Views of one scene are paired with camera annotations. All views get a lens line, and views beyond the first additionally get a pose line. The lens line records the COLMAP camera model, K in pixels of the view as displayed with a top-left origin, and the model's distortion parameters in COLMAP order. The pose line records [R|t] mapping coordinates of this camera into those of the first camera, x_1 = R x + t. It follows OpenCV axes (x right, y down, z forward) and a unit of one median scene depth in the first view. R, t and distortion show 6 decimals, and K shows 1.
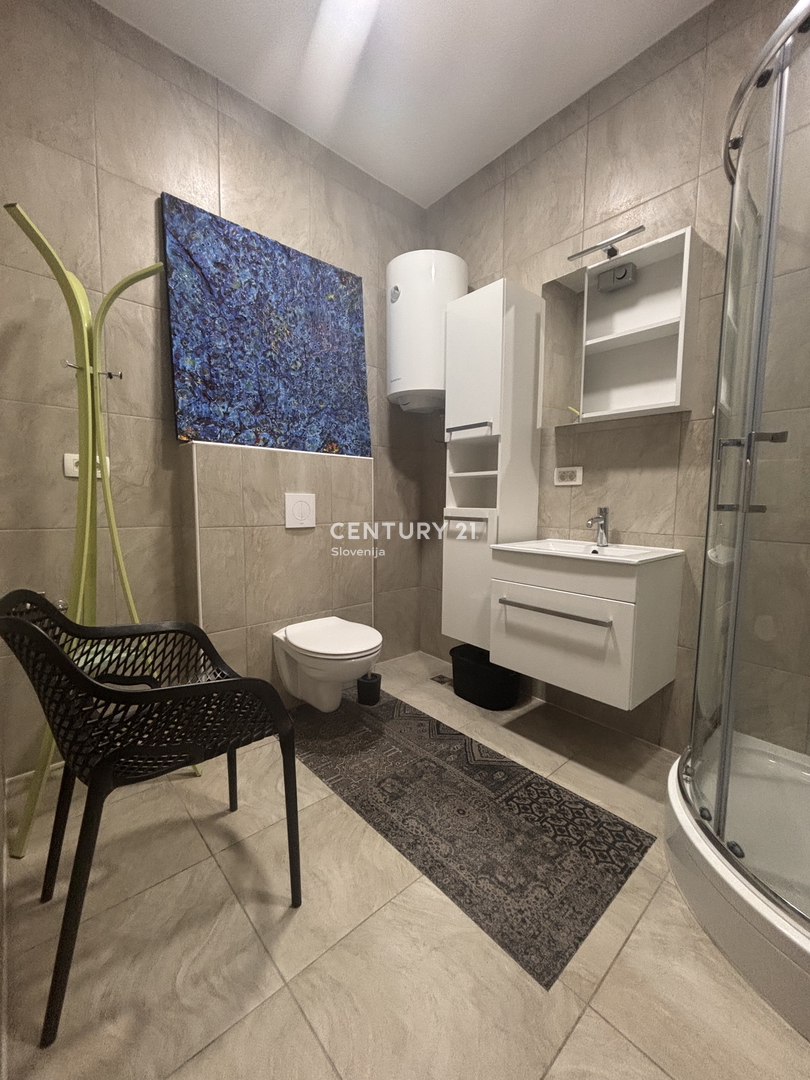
lens RADIAL K [[442.0, 0, 403.1], [0, 442.0, 542.8], [0, 0, 1]] dist [0.001202, 0.000548]
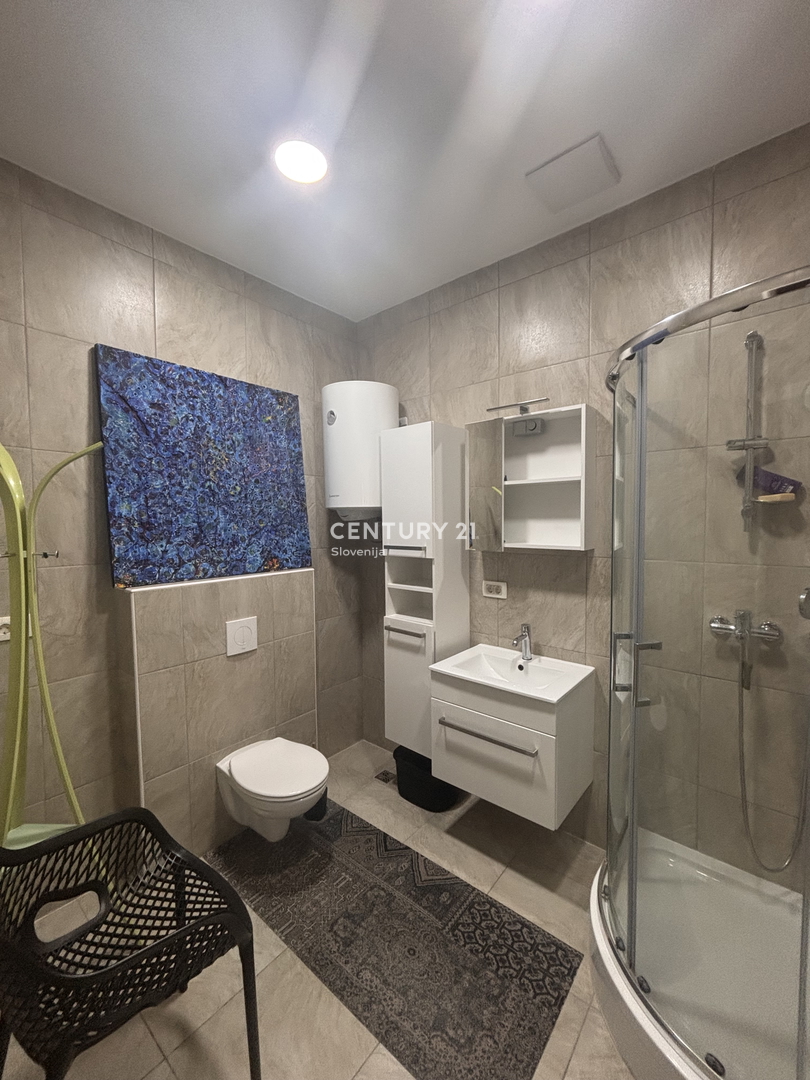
lens RADIAL K [[442.0, 0, 403.1], [0, 442.0, 542.8], [0, 0, 1]] dist [0.001202, 0.000548]
pose [[0.988624, -0.027371, 0.147894, -0.015084], [0.033438, 0.998692, -0.038690, -0.262235], [-0.146641, 0.043195, 0.988246, -0.069753]]
